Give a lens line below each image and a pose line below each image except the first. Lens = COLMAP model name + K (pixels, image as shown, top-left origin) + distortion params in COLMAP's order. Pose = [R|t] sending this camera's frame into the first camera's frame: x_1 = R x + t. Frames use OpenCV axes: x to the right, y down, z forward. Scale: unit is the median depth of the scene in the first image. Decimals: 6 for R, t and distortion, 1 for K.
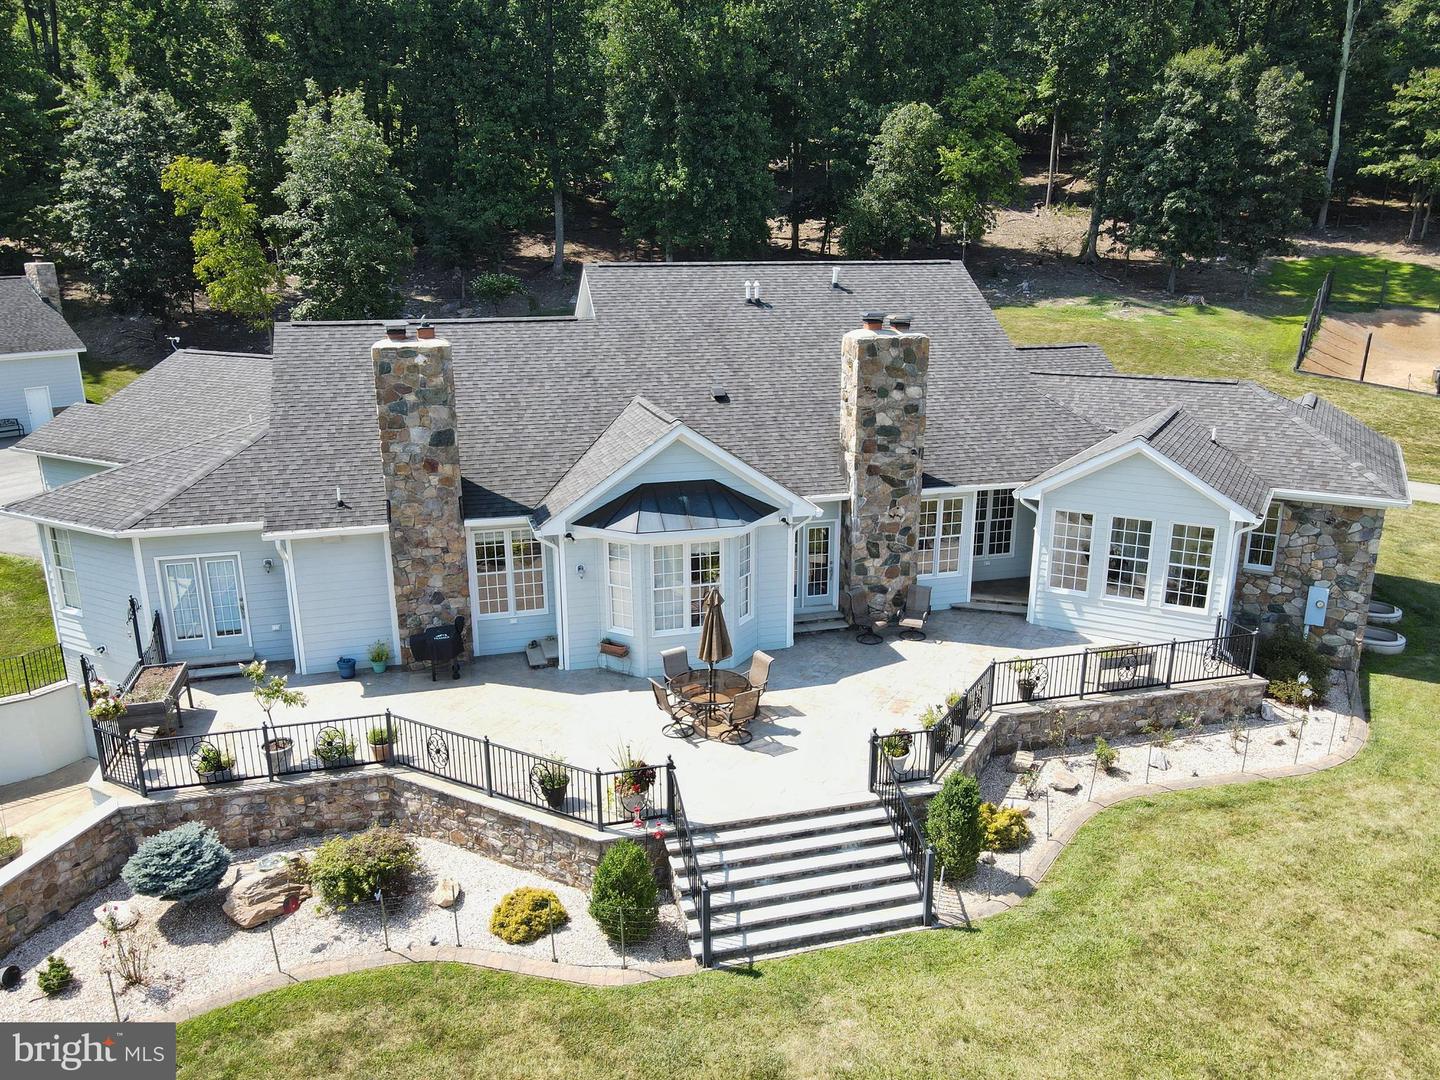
lens RADIAL K [[1062.8, 0, 720.0], [0, 1062.8, 553.3], [0, 0, 1]] dist [-0.007096, 0.032067]
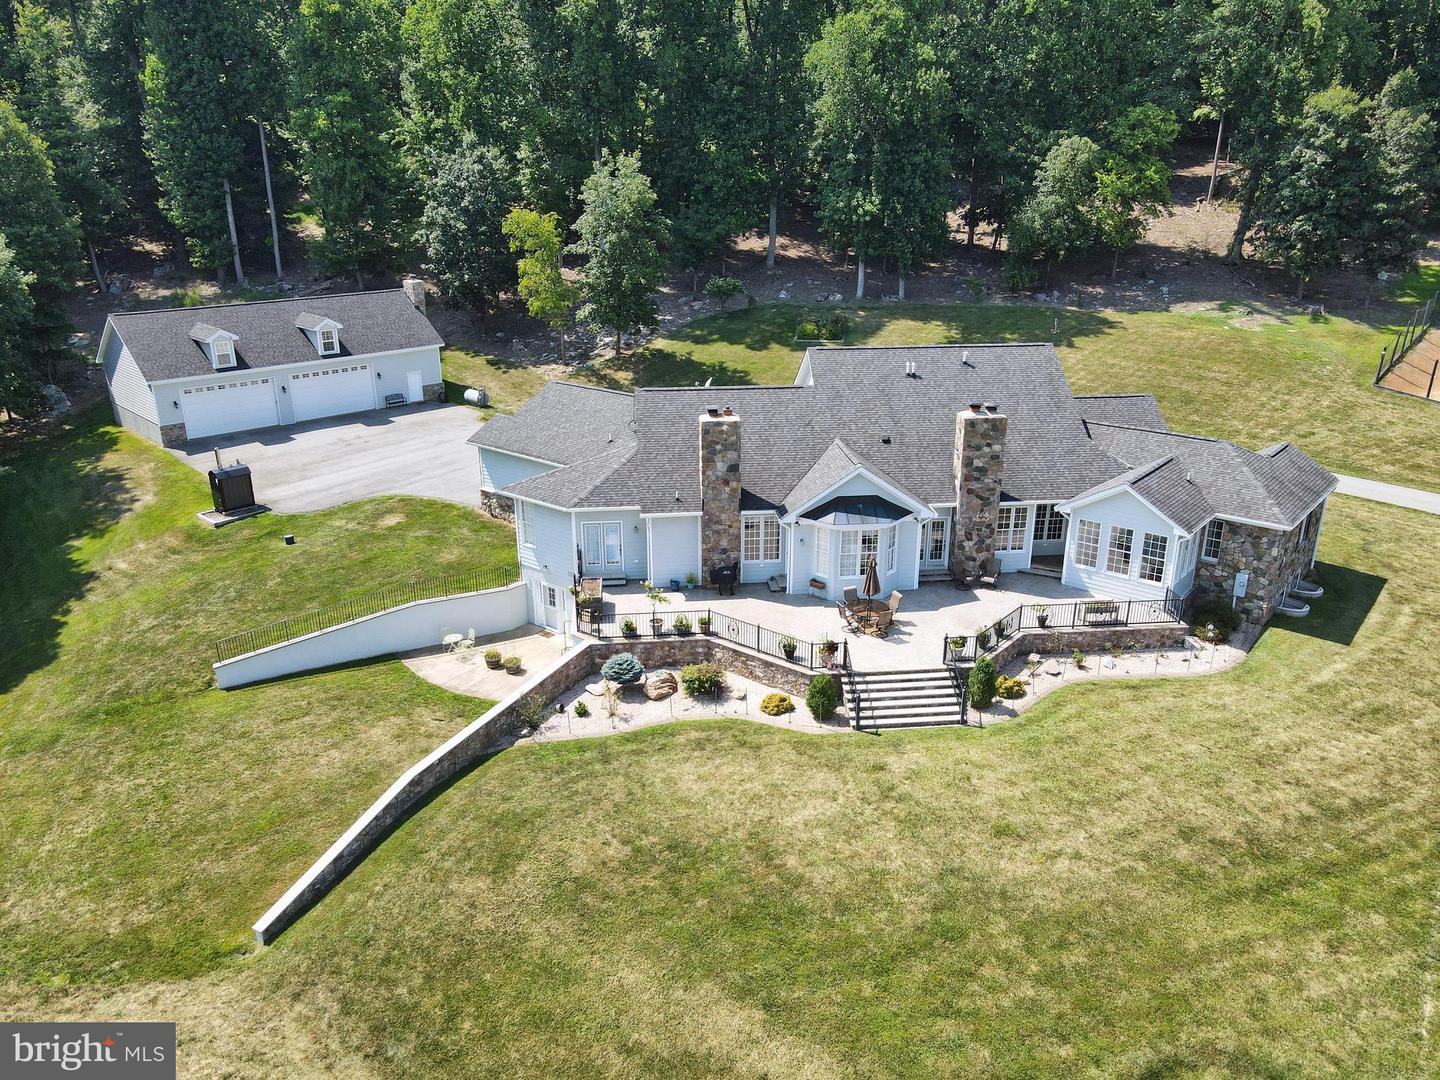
lens RADIAL K [[1062.8, 0, 720.0], [0, 1062.8, 553.3], [0, 0, 1]] dist [-0.007096, 0.032067]
pose [[0.985069, 0.059316, -0.161621, 0.029439], [-0.047170, 0.995839, 0.077978, -0.100950], [0.165573, -0.069190, 0.983767, -0.850723]]
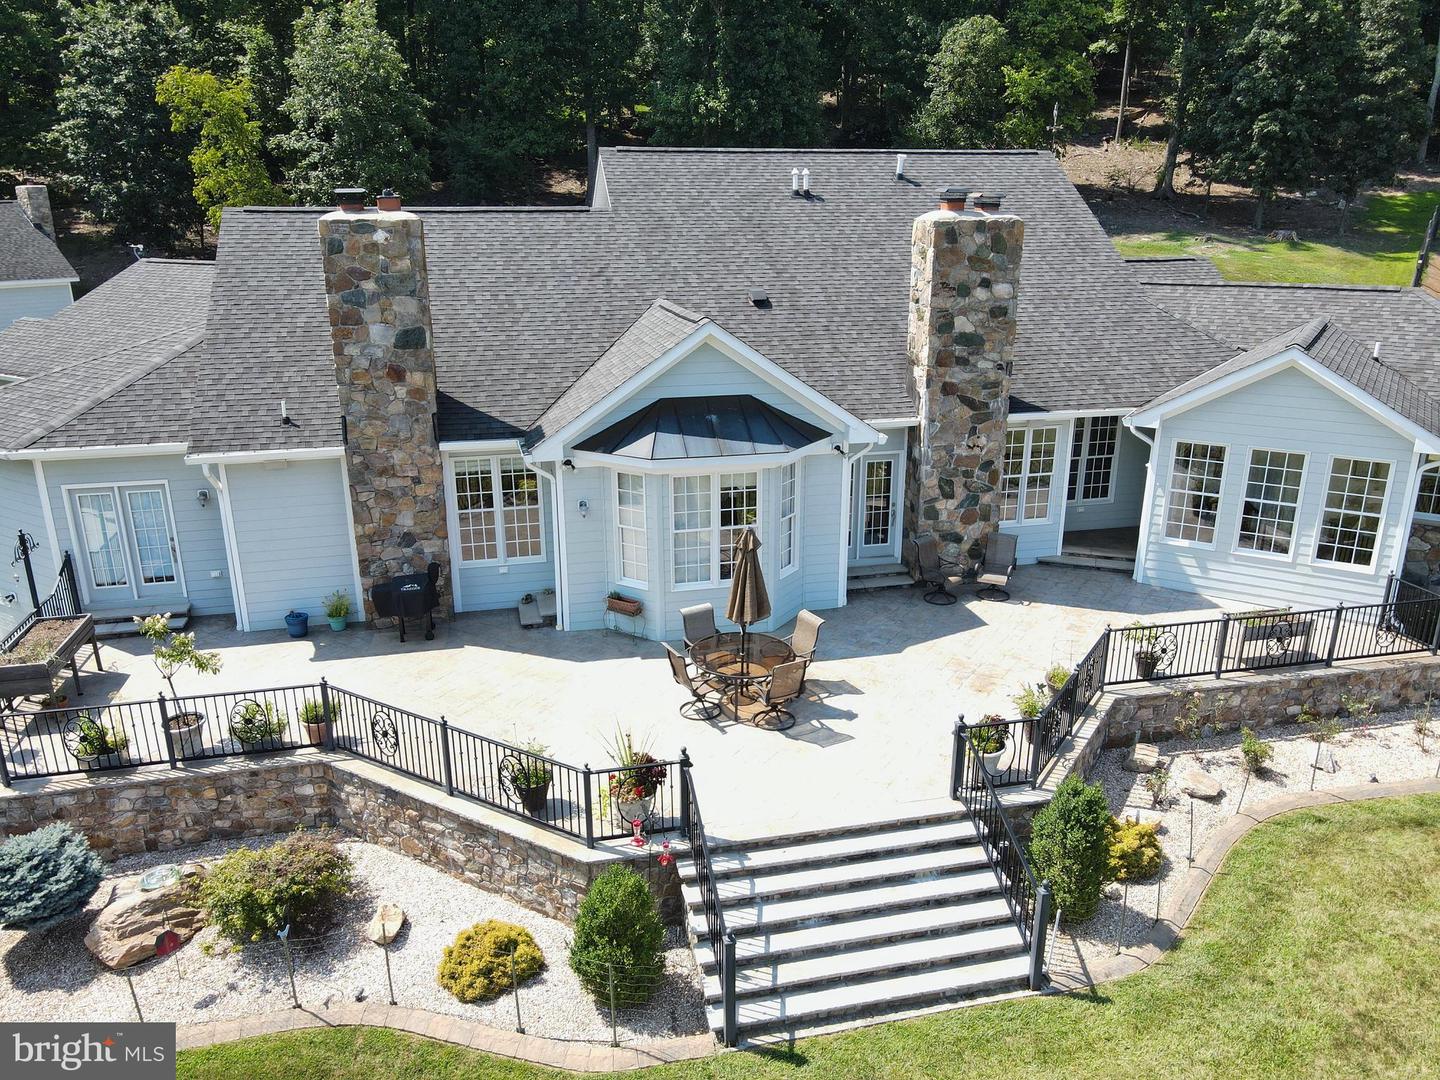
lens RADIAL K [[1063.5, 0, 721.2], [0, 1063.5, 548.7], [0, 0, 1]] dist [0.005666, 0.007006]
pose [[0.999280, 0.012413, -0.035840, 0.002344], [-0.011306, 0.999457, 0.030943, 0.021373], [0.036205, -0.030515, 0.998878, 0.200524]]
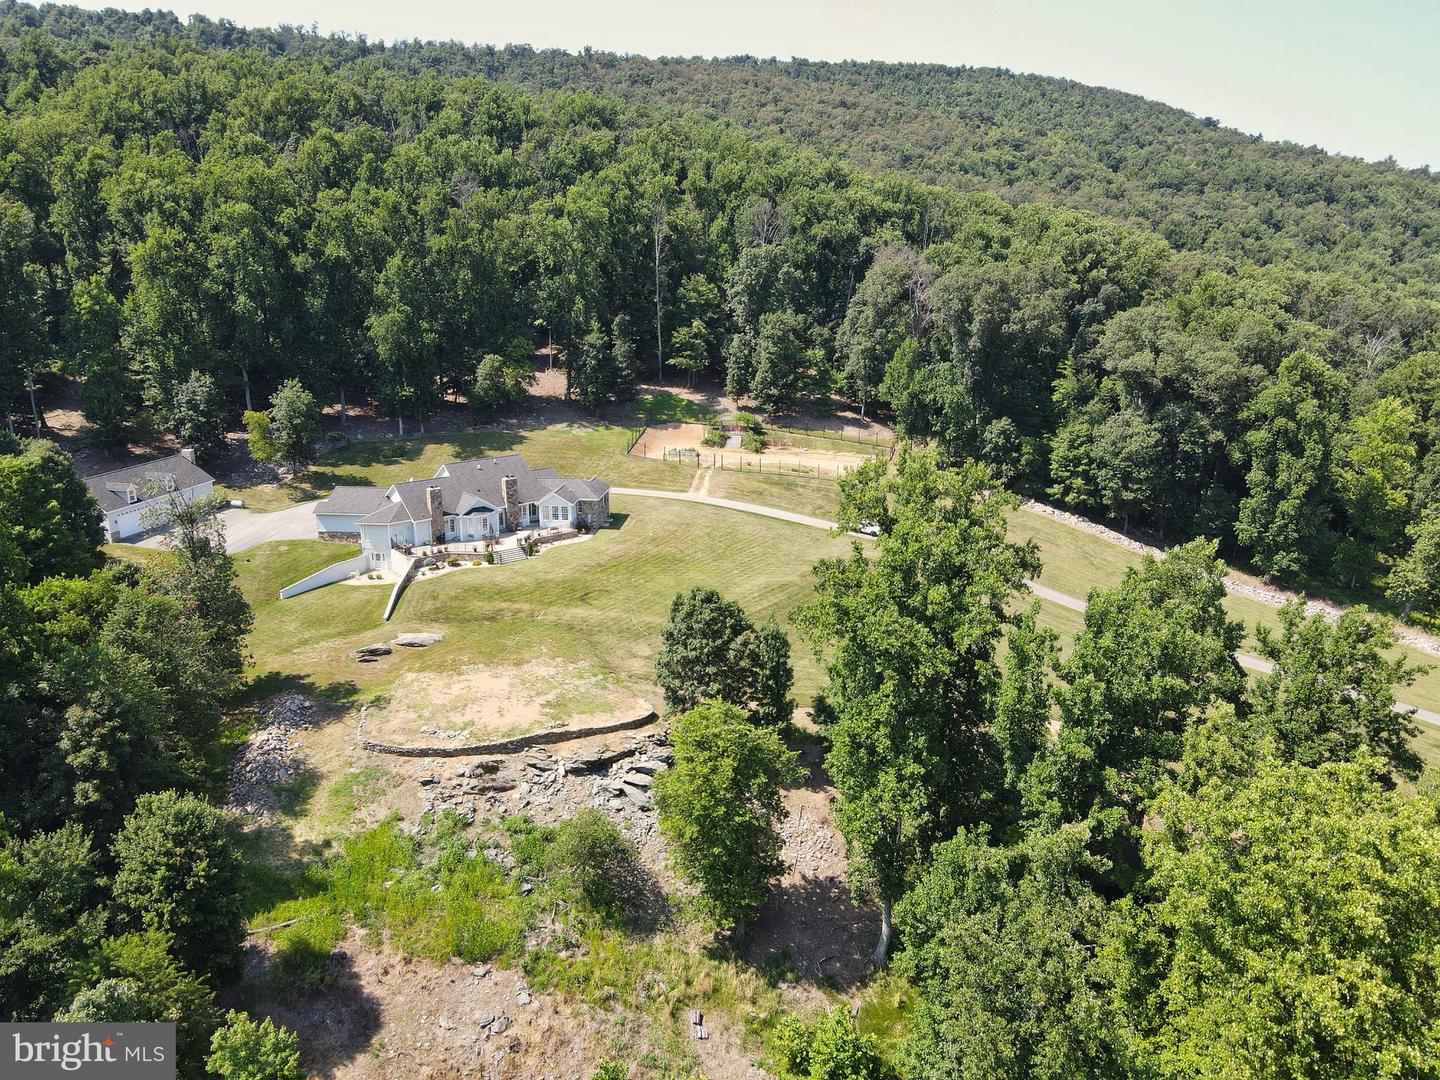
lens RADIAL K [[1063.8, 0, 719.7], [0, 1063.8, 554.1], [0, 0, 1]] dist [-0.016680, 0.049504]
pose [[0.918548, -0.109689, 0.379787, -1.096755], [0.110542, 0.993677, 0.019636, 0.228321], [-0.379540, 0.023946, 0.924865, -5.058274]]
